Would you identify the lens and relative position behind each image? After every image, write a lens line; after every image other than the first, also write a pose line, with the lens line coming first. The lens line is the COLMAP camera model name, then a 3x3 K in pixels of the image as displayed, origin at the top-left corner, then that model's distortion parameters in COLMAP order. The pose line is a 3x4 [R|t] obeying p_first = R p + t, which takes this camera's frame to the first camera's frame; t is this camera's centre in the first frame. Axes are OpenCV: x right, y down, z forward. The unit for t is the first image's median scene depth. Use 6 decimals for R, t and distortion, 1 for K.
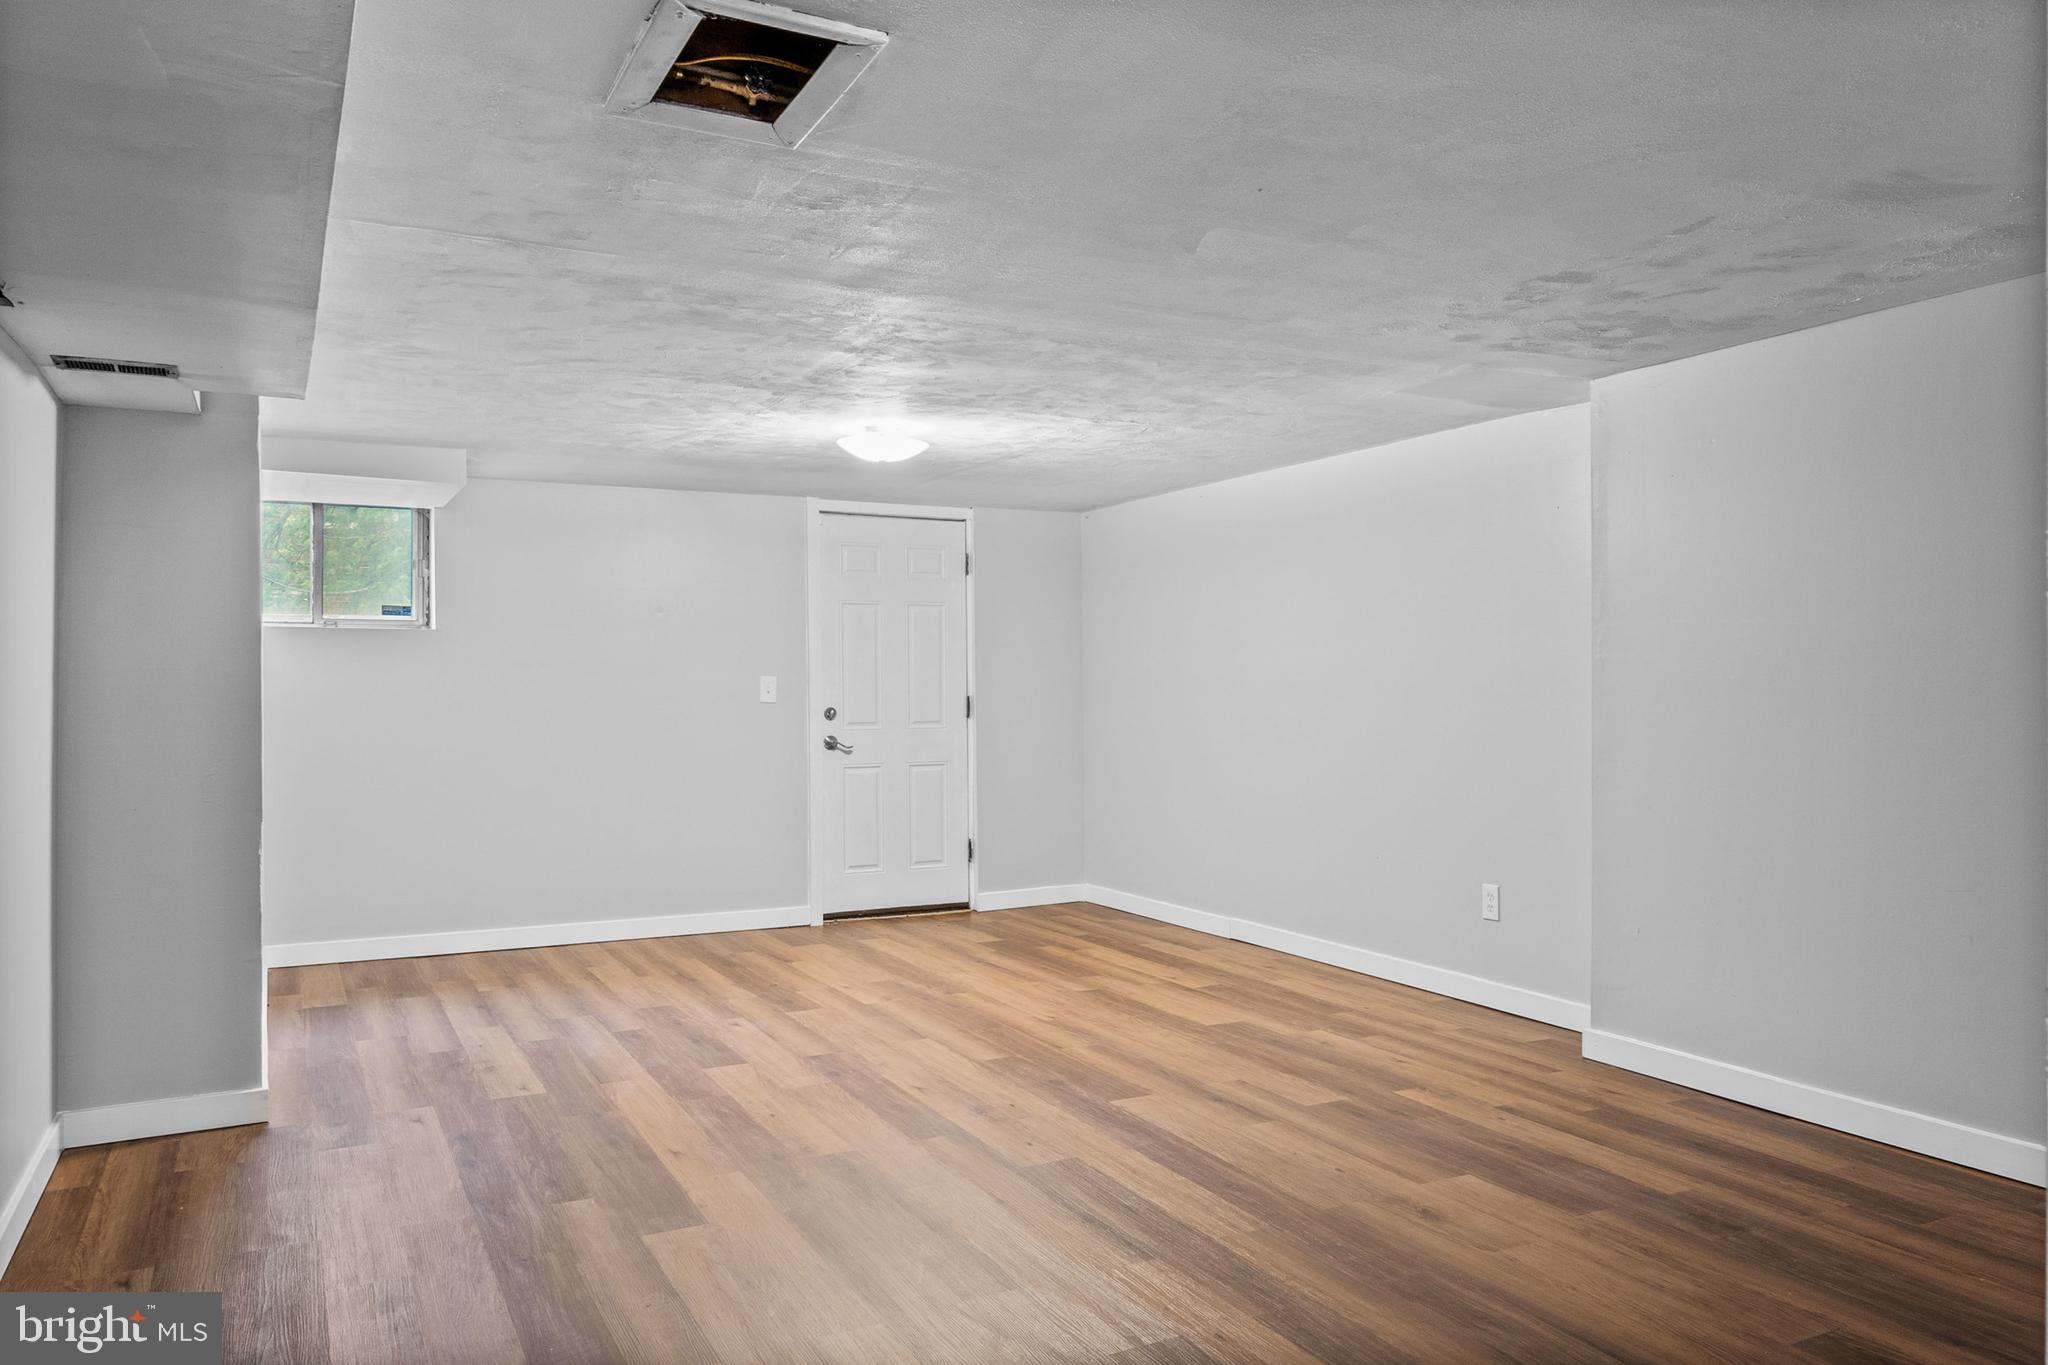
lens RADIAL K [[1448.6, 0, 1021.7], [0, 1448.6, 701.0], [0, 0, 1]] dist [-0.004038, -0.001230]
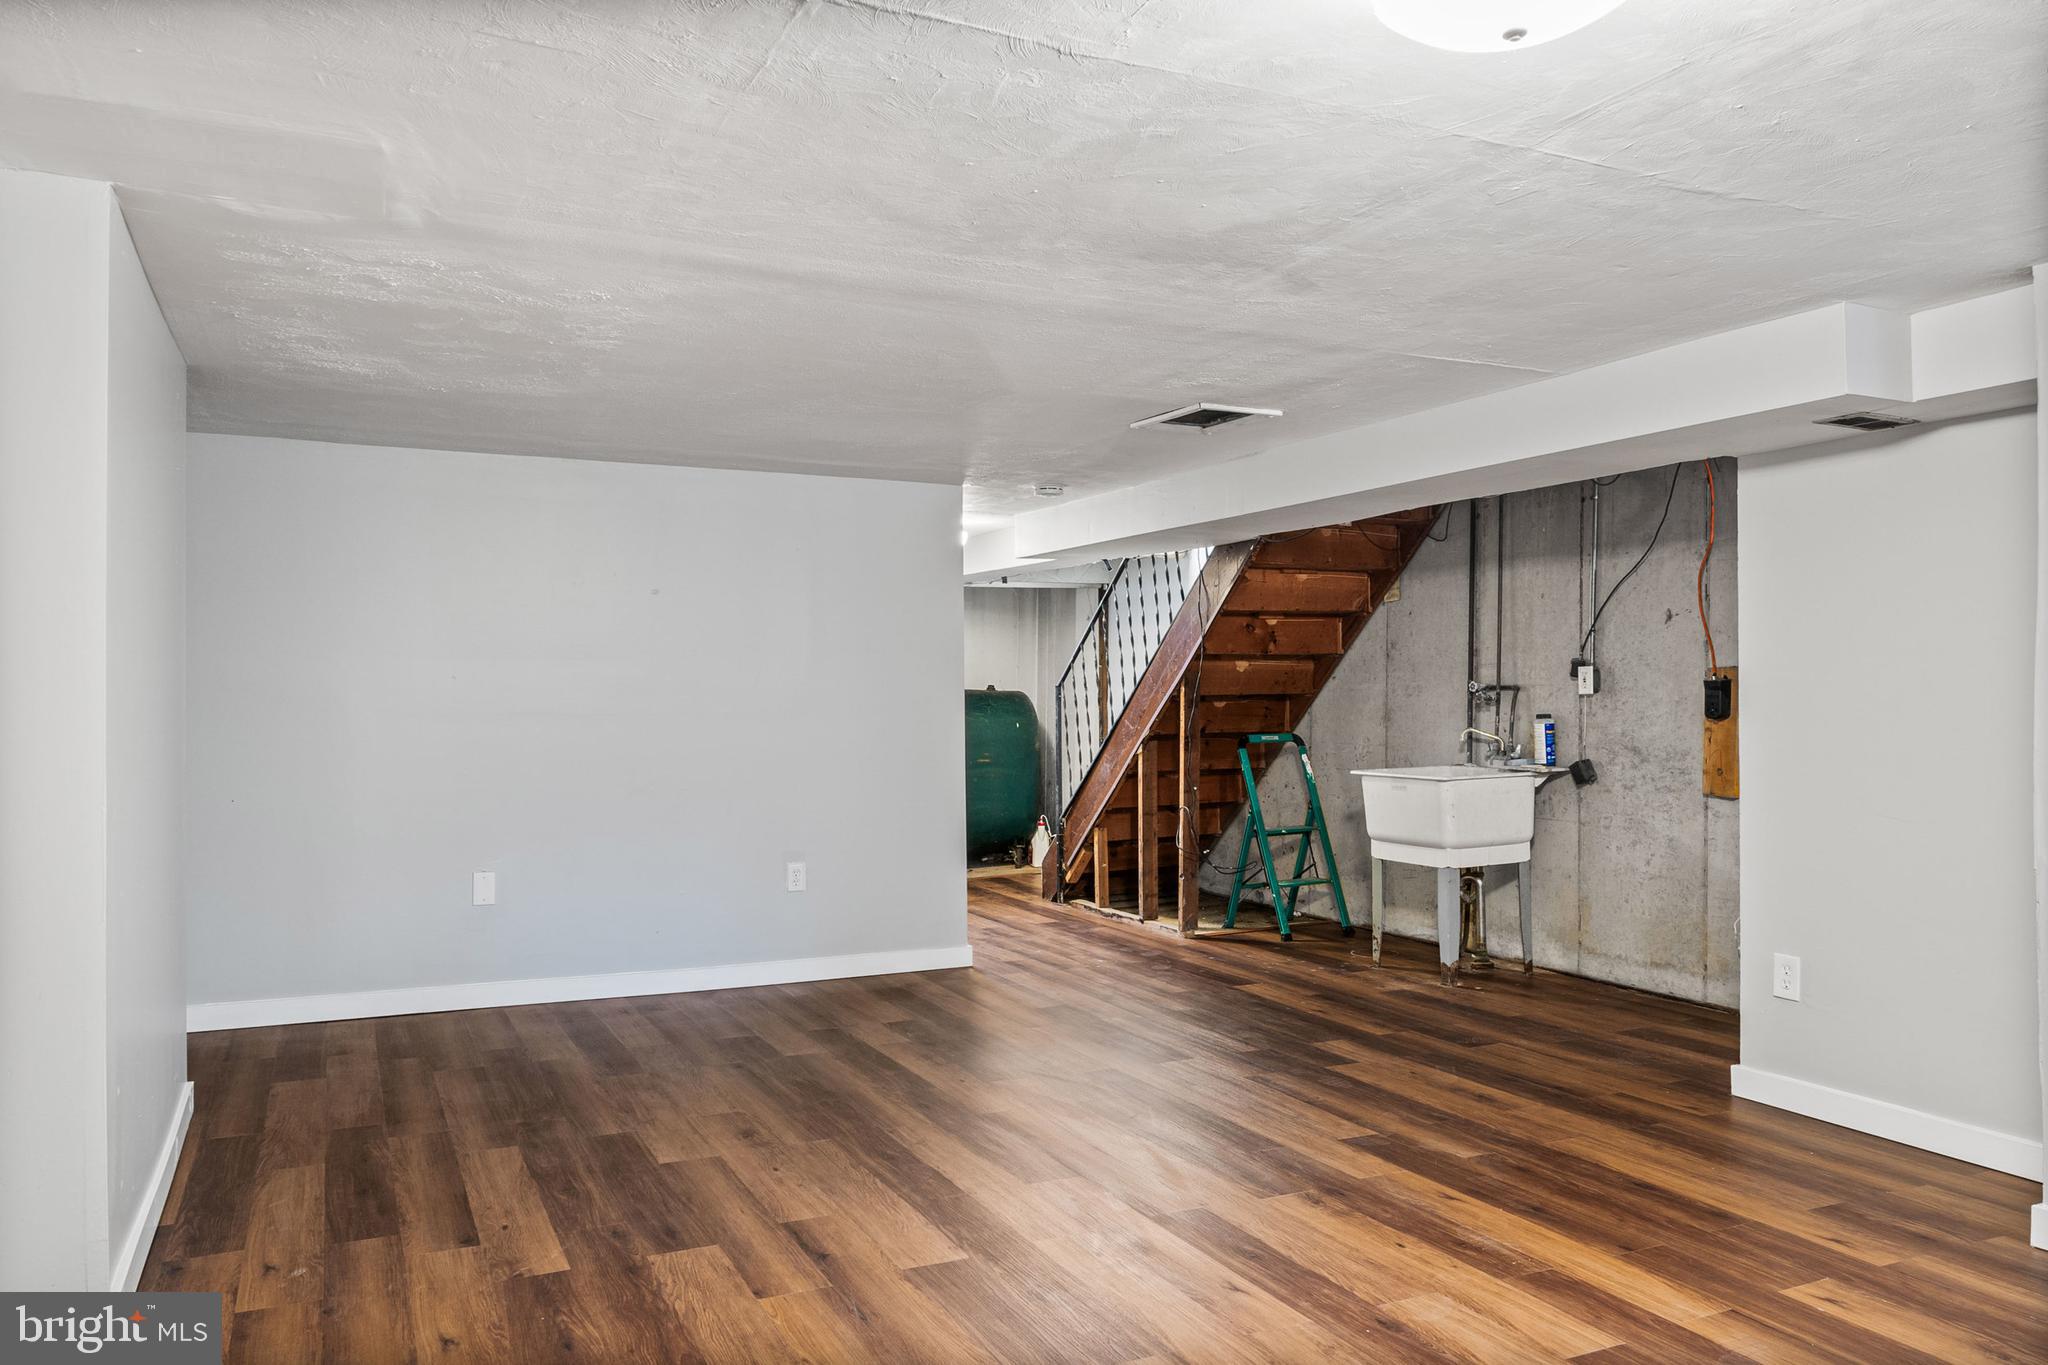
lens RADIAL K [[1448.6, 0, 1021.7], [0, 1448.6, 701.0], [0, 0, 1]] dist [-0.004038, -0.001230]
pose [[-0.999630, 0.004280, 0.026872, 0.012568], [0.004610, 0.999915, 0.012232, -0.022642], [-0.026817, 0.012351, -0.999564, 1.910172]]
